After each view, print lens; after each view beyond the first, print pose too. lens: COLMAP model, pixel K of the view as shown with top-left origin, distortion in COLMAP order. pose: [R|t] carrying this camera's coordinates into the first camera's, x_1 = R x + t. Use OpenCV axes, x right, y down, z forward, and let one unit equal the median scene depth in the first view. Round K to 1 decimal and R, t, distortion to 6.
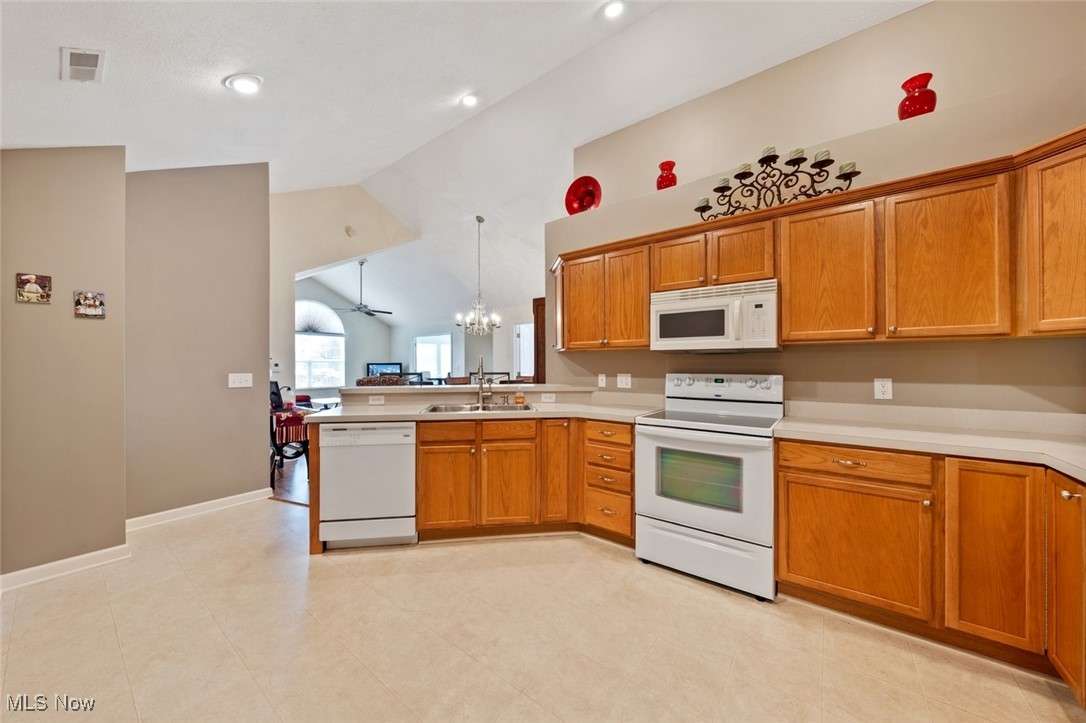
lens RADIAL K [[366.4, 0, 546.8], [0, 366.4, 366.3], [0, 0, 1]] dist [-0.004697, 0.000671]
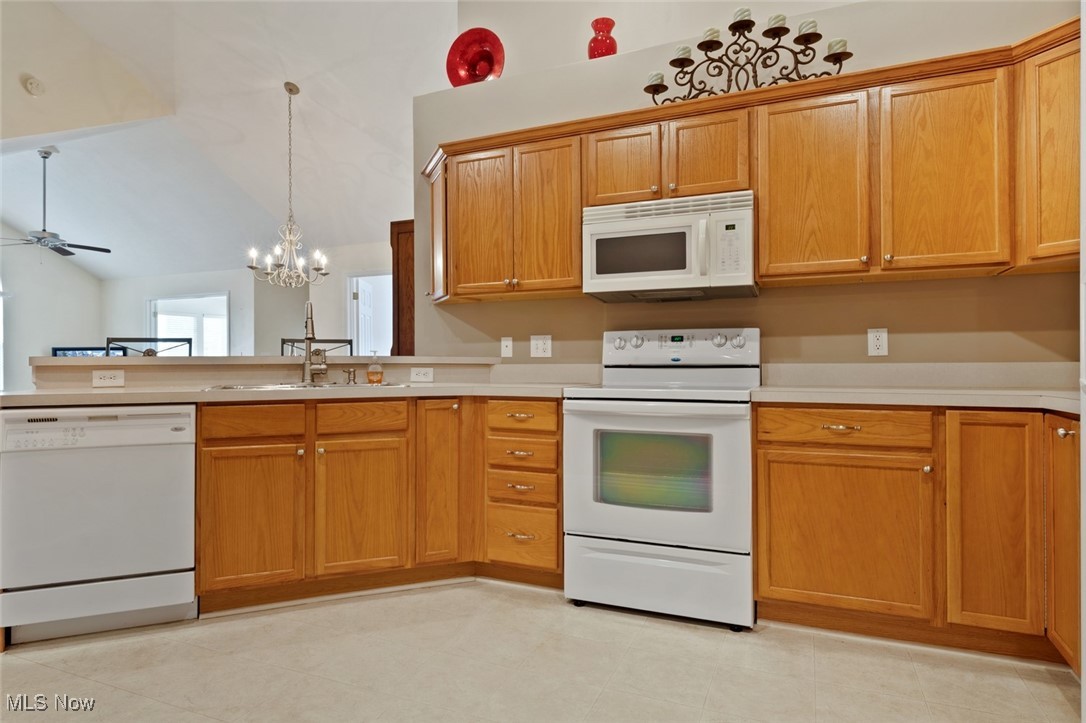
lens RADIAL K [[597.5, 0, 538.0], [0, 597.5, 362.2], [0, 0, 1]] dist [0.008323, -0.003866]
pose [[0.972222, -0.001139, 0.234058, -0.057890], [0.002155, 0.999989, -0.004086, 0.095881], [-0.234051, 0.004477, 0.972214, -0.047604]]
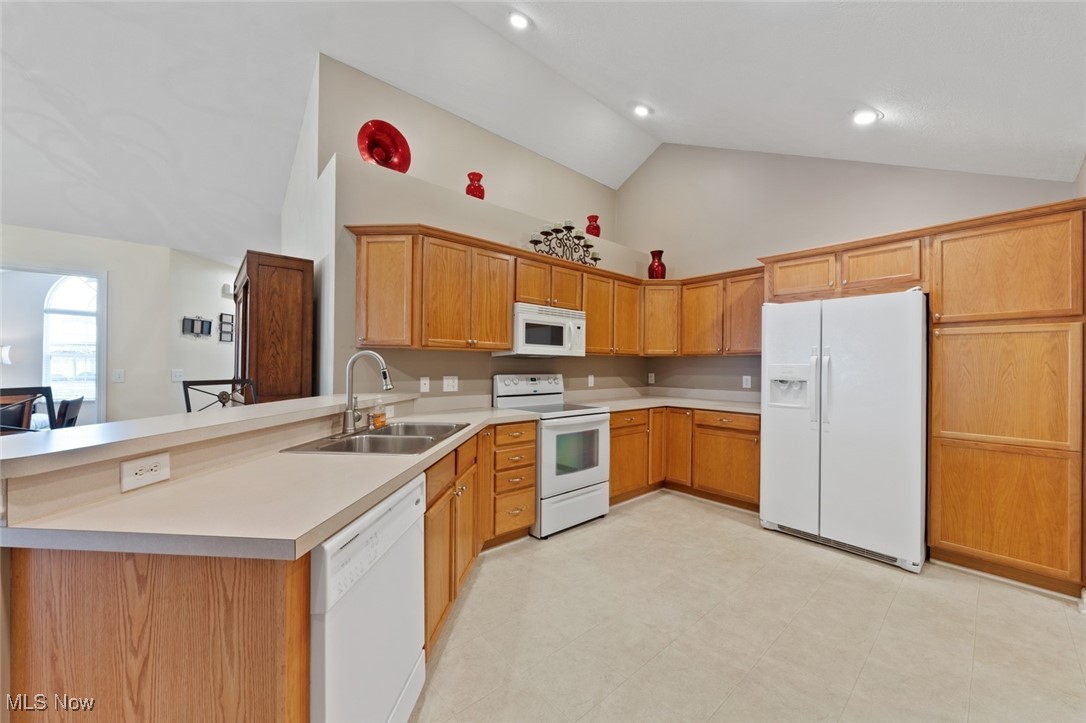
lens RADIAL K [[397.7, 0, 524.0], [0, 397.7, 367.2], [0, 0, 1]] dist [-0.003358, -0.000136]
pose [[0.237210, 0.001615, 0.971457, -0.960082], [-0.001687, 0.999998, -0.001250, -0.002069], [-0.971457, -0.001343, 0.237213, 0.766784]]
